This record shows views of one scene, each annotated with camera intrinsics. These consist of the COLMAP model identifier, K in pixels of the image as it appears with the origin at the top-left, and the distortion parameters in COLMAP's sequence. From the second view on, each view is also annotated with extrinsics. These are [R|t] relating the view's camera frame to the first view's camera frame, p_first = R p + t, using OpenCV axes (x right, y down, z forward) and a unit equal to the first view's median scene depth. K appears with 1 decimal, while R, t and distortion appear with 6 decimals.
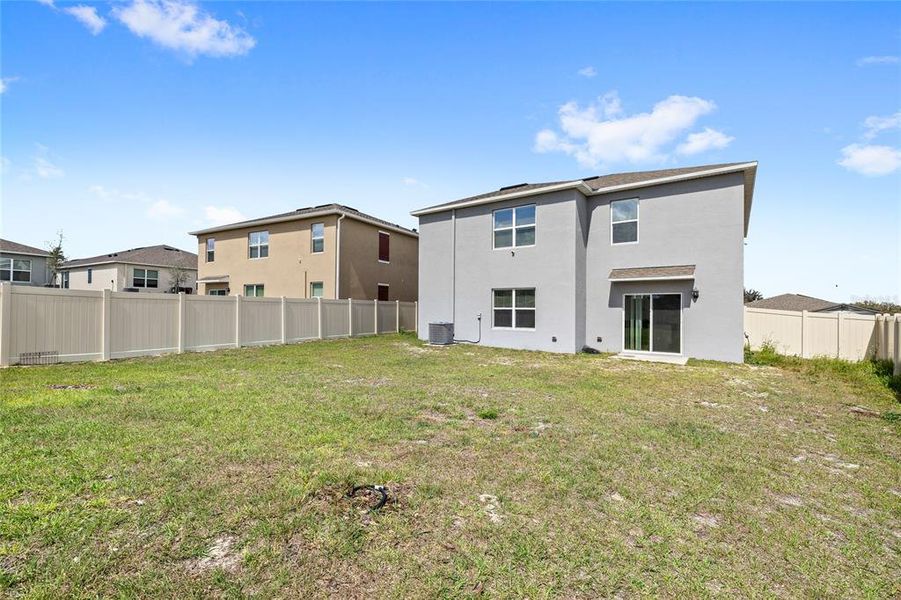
lens RADIAL K [[389.5, 0, 447.2], [0, 389.5, 294.4], [0, 0, 1]] dist [-0.001469, -0.000603]
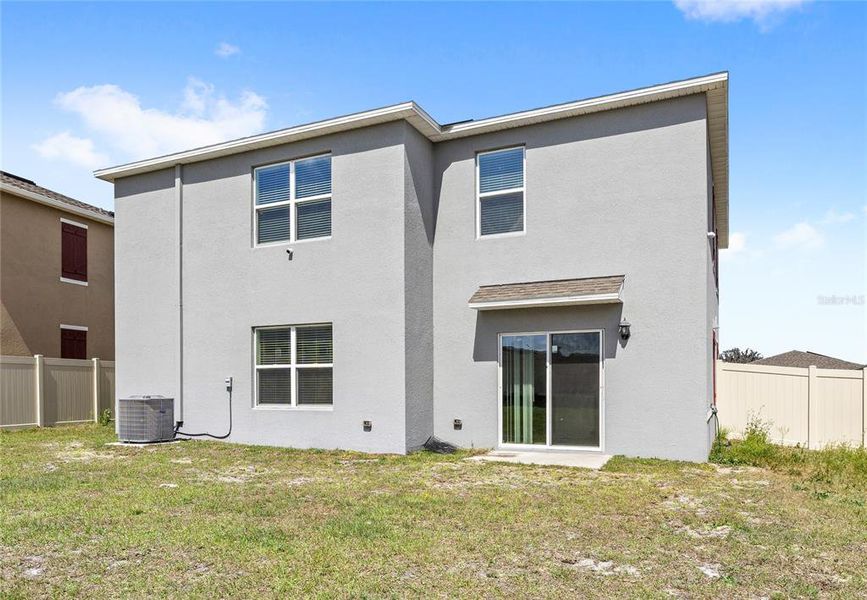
lens RADIAL K [[659.6, 0, 390.9], [0, 659.6, 362.9], [0, 0, 1]] dist [-0.006321, -0.005208]
pose [[0.986334, -0.006895, 0.164611, 0.165195], [0.005998, 0.999964, 0.005944, 0.029657], [-0.164647, -0.004876, 0.986341, 0.165476]]
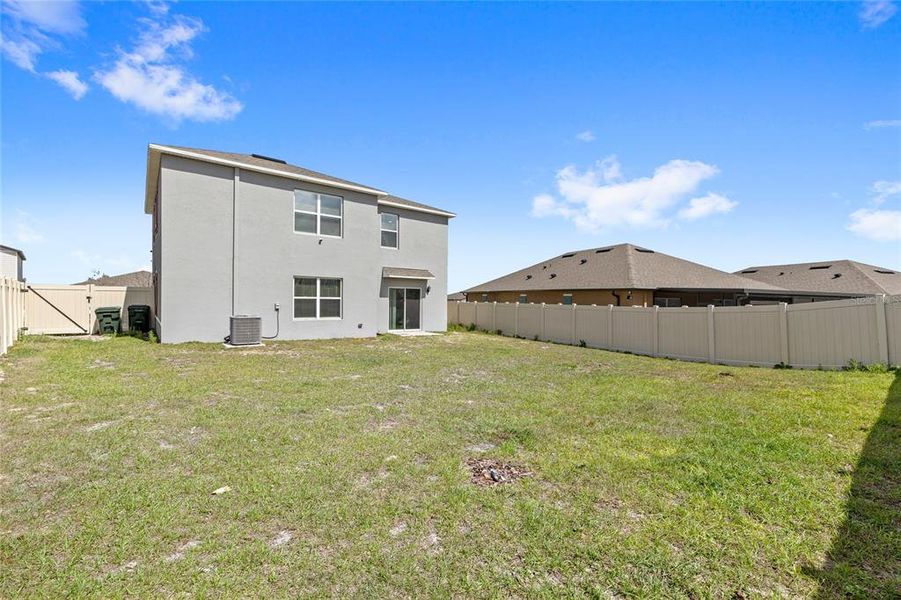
lens RADIAL K [[392.3, 0, 450.0], [0, 392.3, 300.3], [0, 0, 1]] dist [0.001273, 0.000218]
pose [[0.246707, 0.002658, 0.969087, -0.742791], [-0.030860, 0.999511, 0.005115, 0.028457], [-0.968599, -0.031168, 0.246668, 0.468242]]
